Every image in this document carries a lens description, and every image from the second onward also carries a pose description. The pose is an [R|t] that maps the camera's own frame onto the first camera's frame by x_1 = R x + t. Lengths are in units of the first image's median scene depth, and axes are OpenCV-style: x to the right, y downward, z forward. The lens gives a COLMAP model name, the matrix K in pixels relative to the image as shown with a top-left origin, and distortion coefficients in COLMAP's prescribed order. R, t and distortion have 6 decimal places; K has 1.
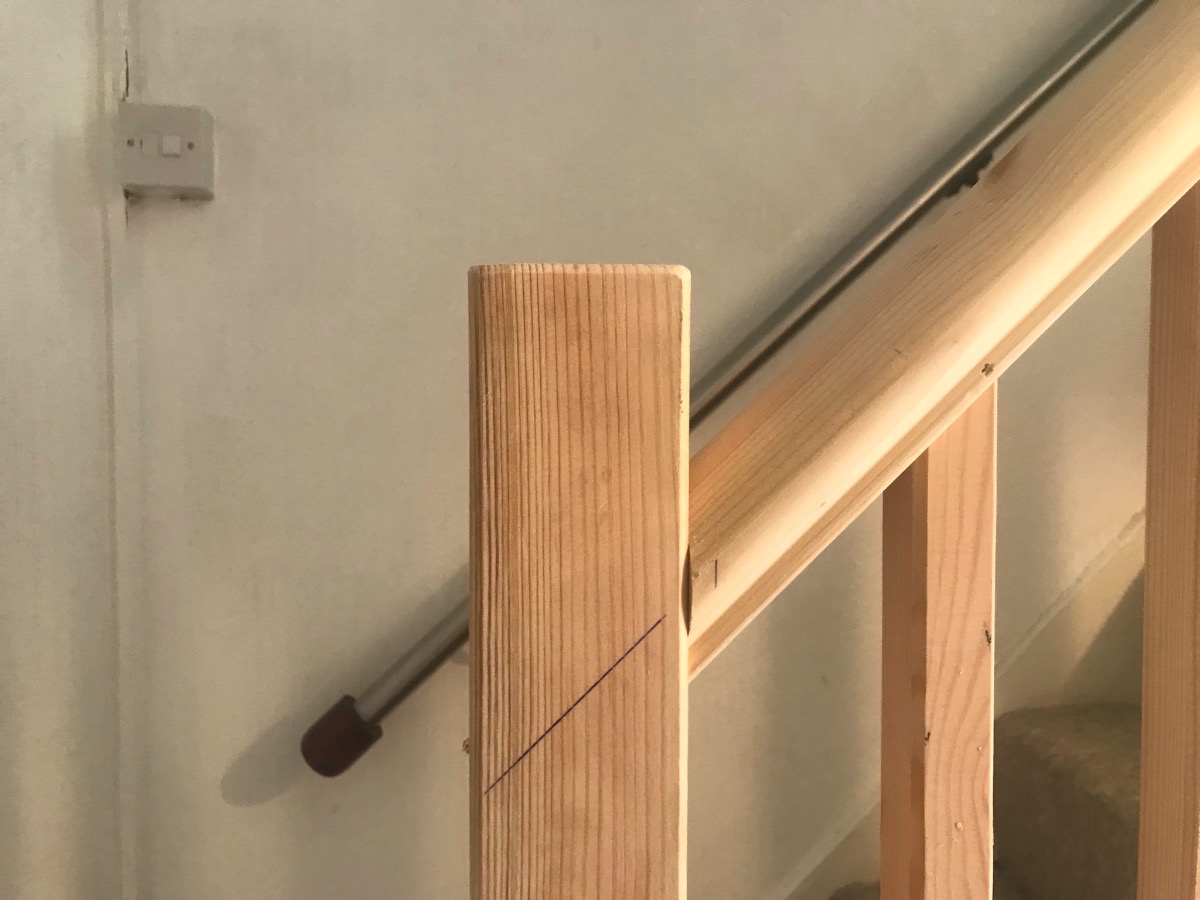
lens RADIAL K [[984.3, 0, 602.7], [0, 984.3, 440.9], [0, 0, 1]] dist [0.019144, 0.000414]
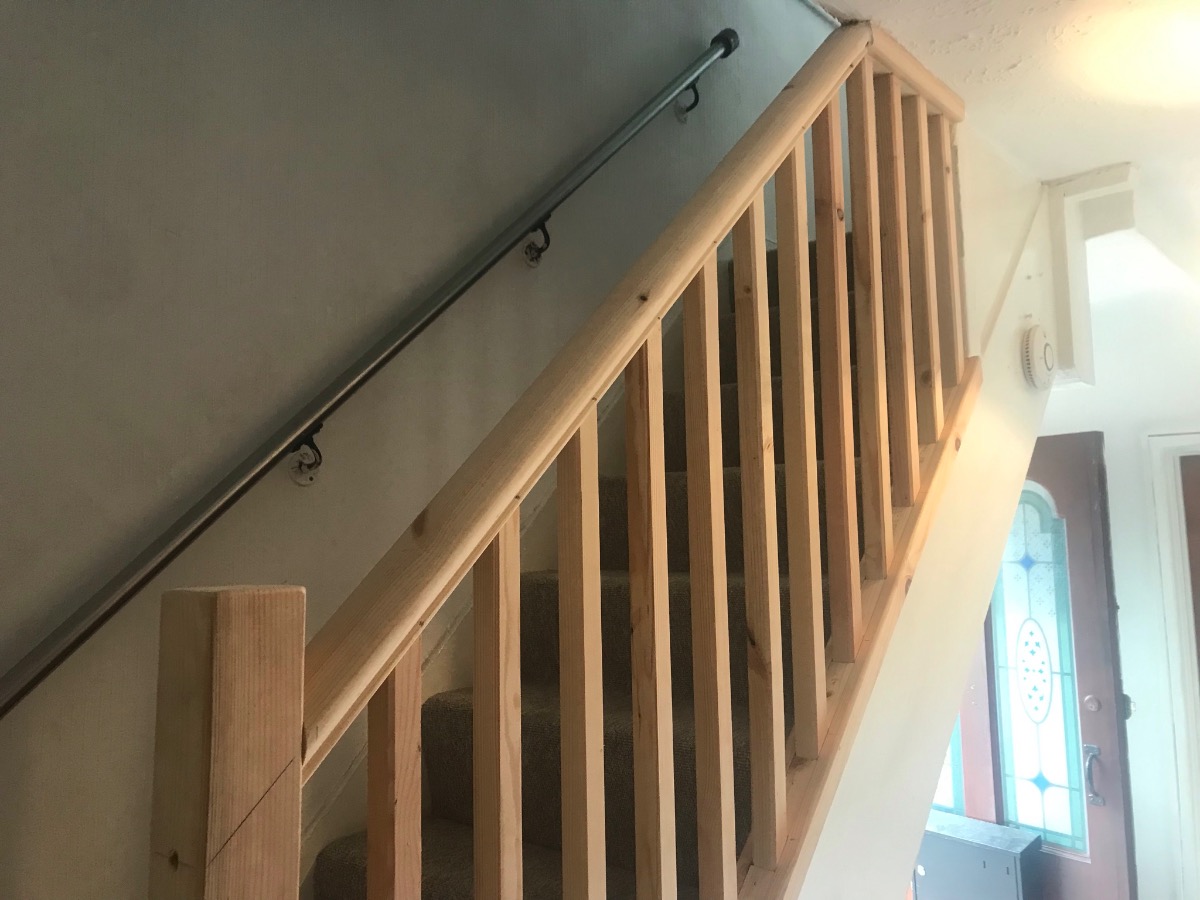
lens RADIAL K [[984.3, 0, 603.9], [0, 984.3, 449.5], [0, 0, 1]] dist [0.019144, 0.000414]
pose [[0.744833, 0.056332, 0.664868, -0.866138], [0.050755, 0.988760, -0.140633, -0.136201], [-0.665317, 0.138493, 0.733602, -1.039934]]
